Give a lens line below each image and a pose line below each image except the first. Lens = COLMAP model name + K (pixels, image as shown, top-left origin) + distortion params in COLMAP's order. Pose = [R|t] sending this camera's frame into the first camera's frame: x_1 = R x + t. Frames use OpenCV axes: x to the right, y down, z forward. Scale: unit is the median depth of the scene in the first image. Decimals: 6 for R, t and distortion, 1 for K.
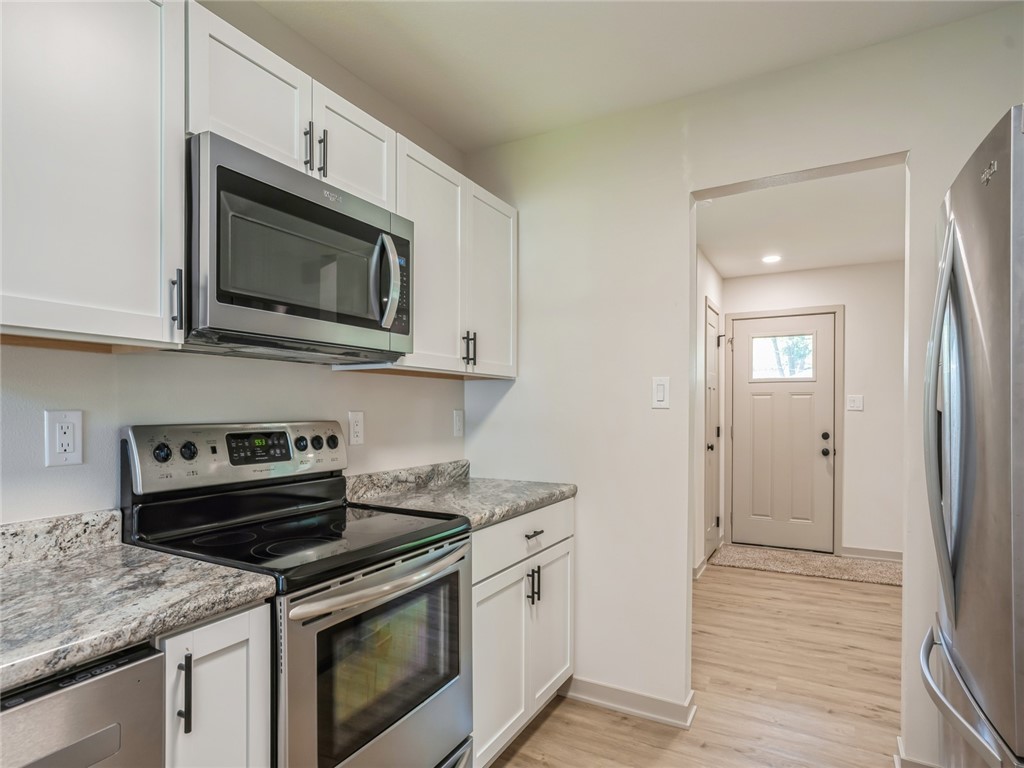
lens RADIAL K [[557.0, 0, 505.5], [0, 557.0, 410.5], [0, 0, 1]] dist [-0.034466, 0.031345]
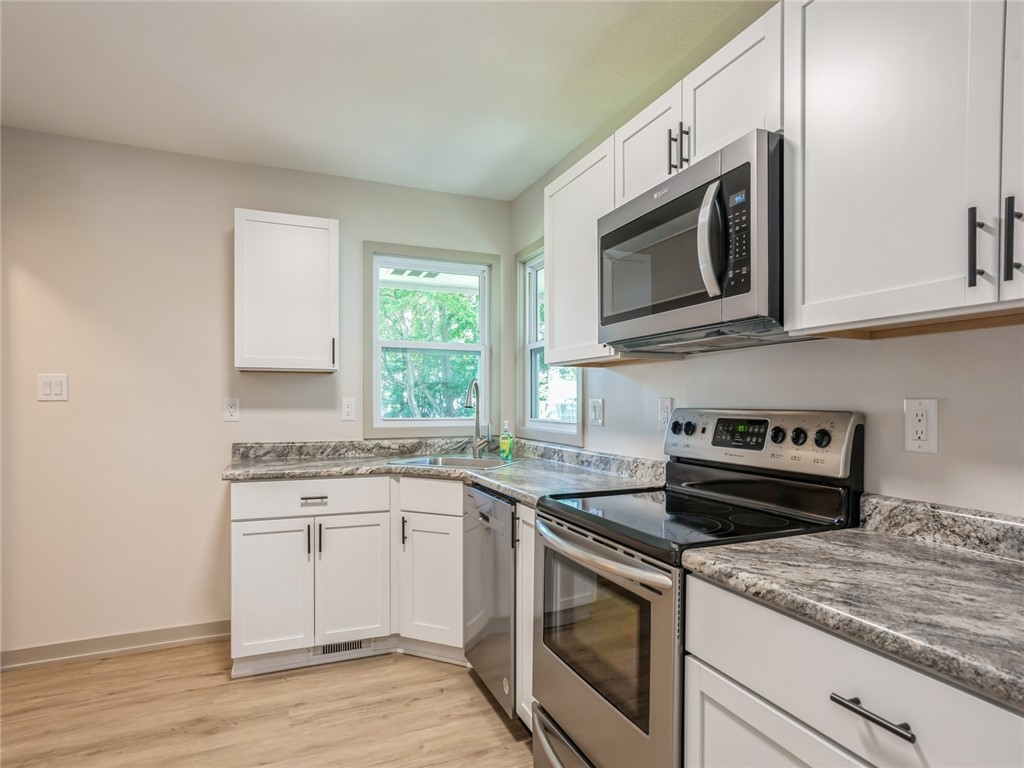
lens RADIAL K [[552.8, 0, 513.8], [0, 552.8, 391.5], [0, 0, 1]] dist [-0.034295, 0.029693]
pose [[-0.600893, -0.017267, -0.799143, 0.612958], [-0.006233, 0.999837, -0.016916, 0.008858], [0.799305, -0.005183, -0.600903, 1.247109]]
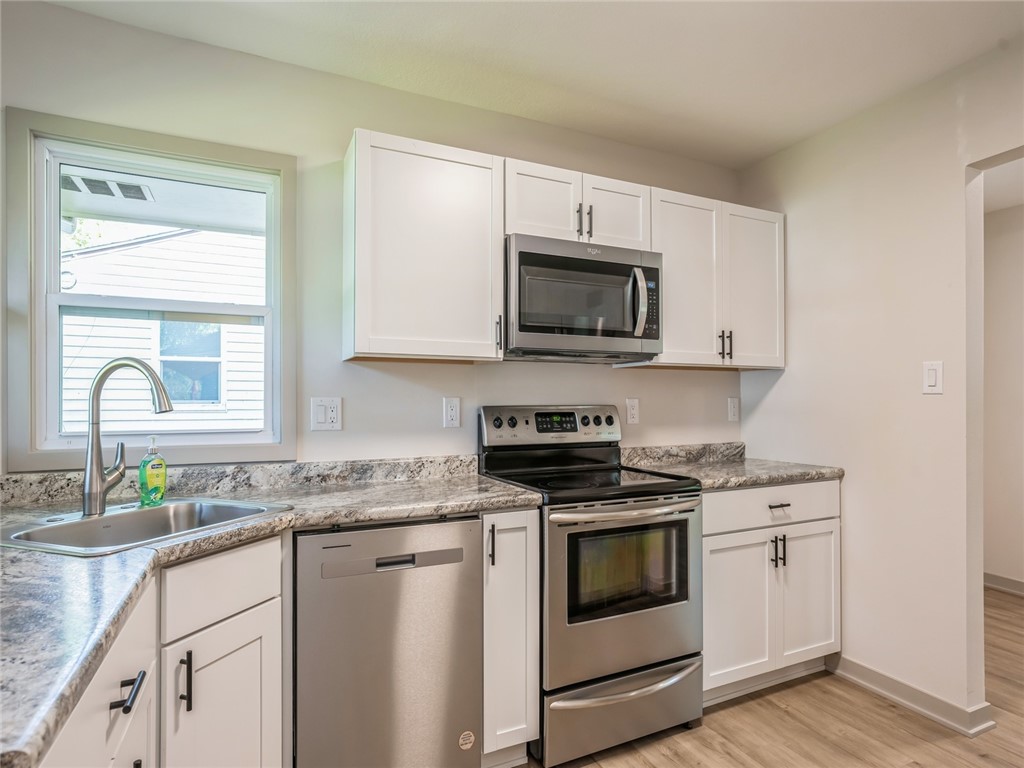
lens RADIAL K [[552.8, 0, 513.8], [0, 552.8, 391.5], [0, 0, 1]] dist [-0.034295, 0.029693]
pose [[0.816072, -0.013687, -0.577788, 0.316810], [0.001628, 0.999770, -0.021384, 0.015406], [0.577947, 0.016511, 0.815907, -0.277396]]
